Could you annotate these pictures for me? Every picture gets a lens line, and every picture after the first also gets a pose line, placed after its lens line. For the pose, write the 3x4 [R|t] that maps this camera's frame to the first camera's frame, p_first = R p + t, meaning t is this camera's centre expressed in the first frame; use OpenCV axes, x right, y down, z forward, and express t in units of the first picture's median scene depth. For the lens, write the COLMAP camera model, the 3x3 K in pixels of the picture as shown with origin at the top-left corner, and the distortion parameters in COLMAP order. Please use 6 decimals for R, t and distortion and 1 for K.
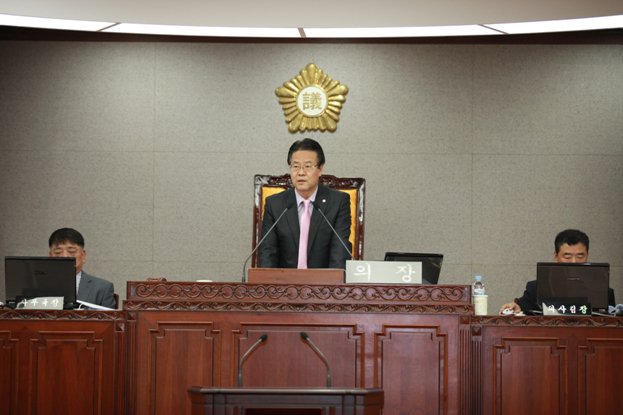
lens RADIAL K [[2260.0, 0, 311.5], [0, 2260.0, 207.5], [0, 0, 1]] dist [0.191895, 3.251548]
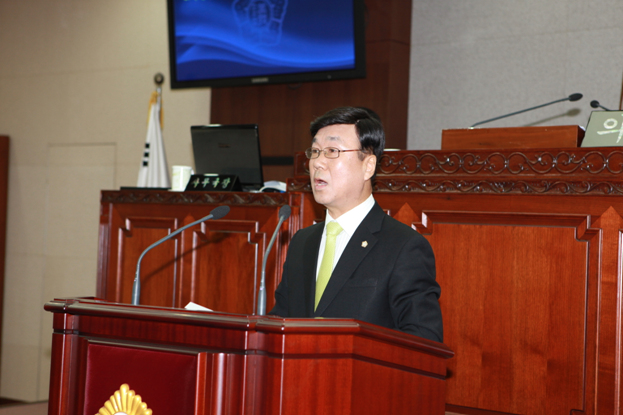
lens RADIAL K [[1219.7, 0, 311.5], [0, 1219.7, 207.5], [0, 0, 1]] dist [0.185506, 0.002221]
pose [[0.806089, 0.005557, -0.591768, 0.126735], [-0.005870, 0.999982, 0.001395, 0.041158], [0.591765, 0.002349, 0.806107, 0.571870]]
